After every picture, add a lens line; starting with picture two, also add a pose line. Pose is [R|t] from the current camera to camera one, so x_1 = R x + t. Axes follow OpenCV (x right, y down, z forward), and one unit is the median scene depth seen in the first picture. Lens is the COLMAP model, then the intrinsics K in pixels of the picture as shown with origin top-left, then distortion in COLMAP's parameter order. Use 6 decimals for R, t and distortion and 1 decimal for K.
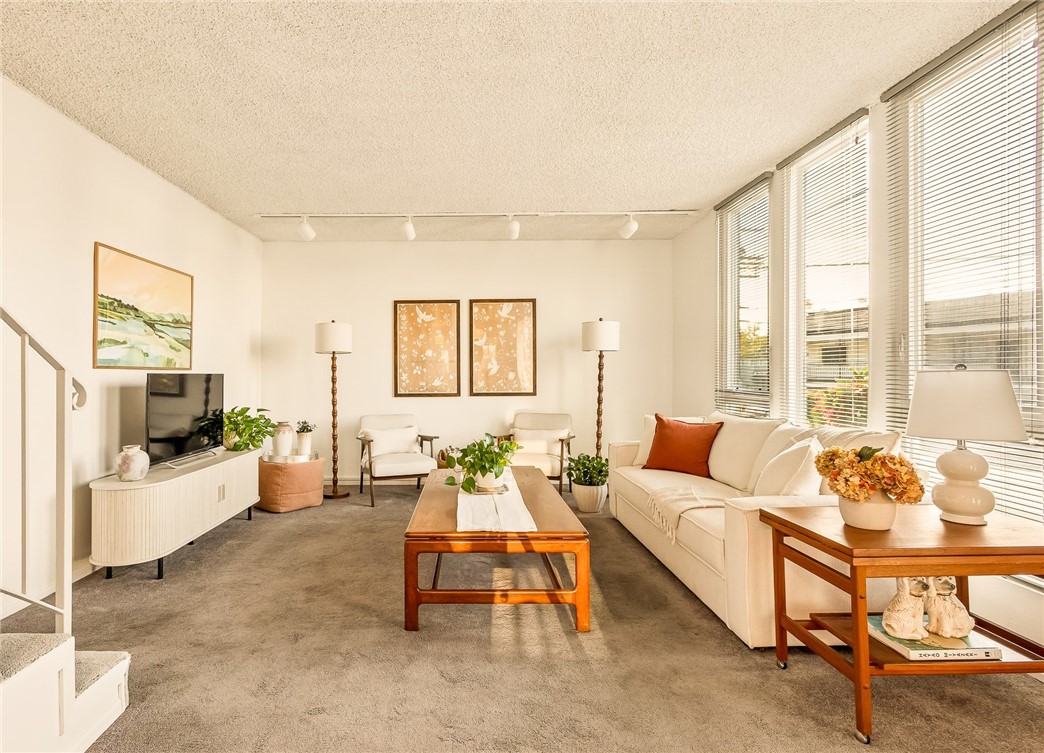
lens RADIAL K [[552.8, 0, 463.2], [0, 552.8, 374.1], [0, 0, 1]] dist [0.005574, 0.001808]
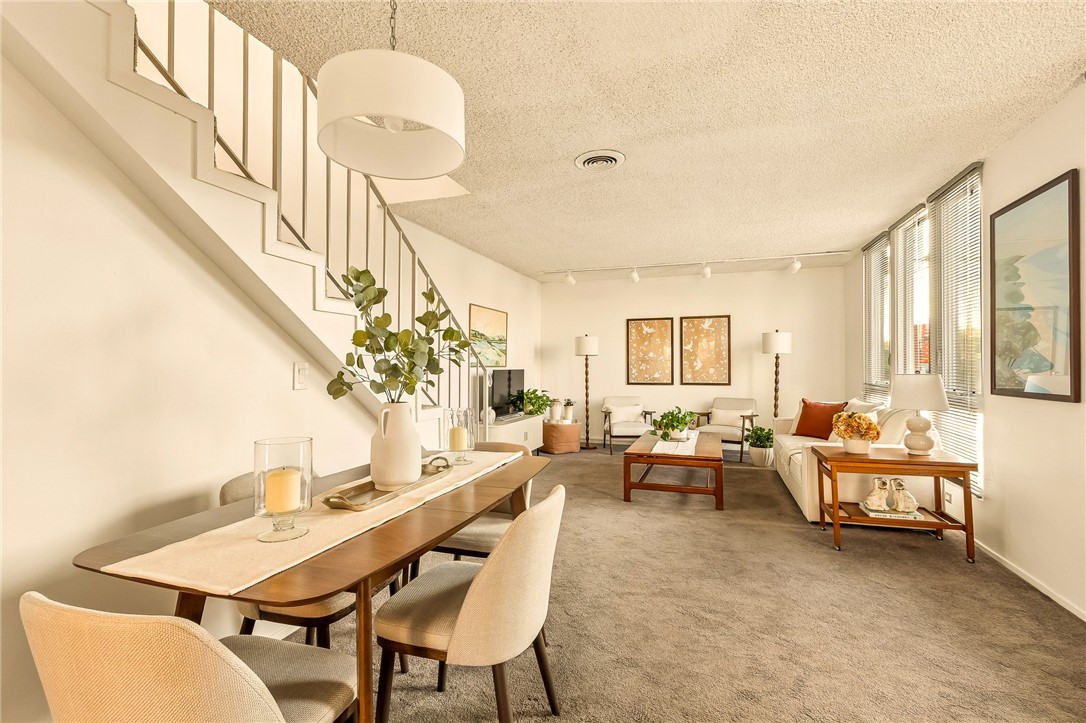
lens RADIAL K [[519.3, 0, 527.4], [0, 519.3, 357.7], [0, 0, 1]] dist [0.006004, -0.000452]
pose [[0.943884, -0.001339, -0.330274, 0.096958], [-0.002764, 0.999925, -0.011953, -0.015466], [0.330265, 0.012195, 0.943810, -0.462015]]
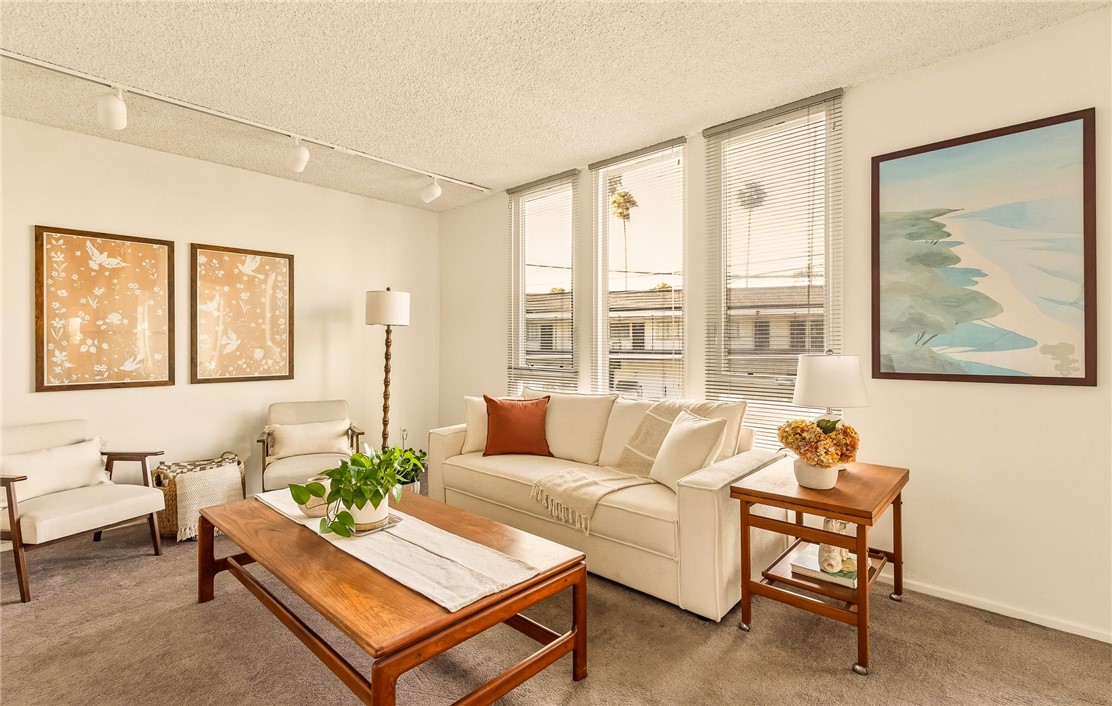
lens RADIAL K [[518.7, 0, 557.9], [0, 518.7, 346.6], [0, 0, 1]] dist [0.004862, 0.000484]
pose [[0.669275, 0.002681, 0.743010, -0.194438], [-0.003773, 0.999993, -0.000210, -0.009740], [-0.743005, -0.002662, 0.669281, 0.272583]]
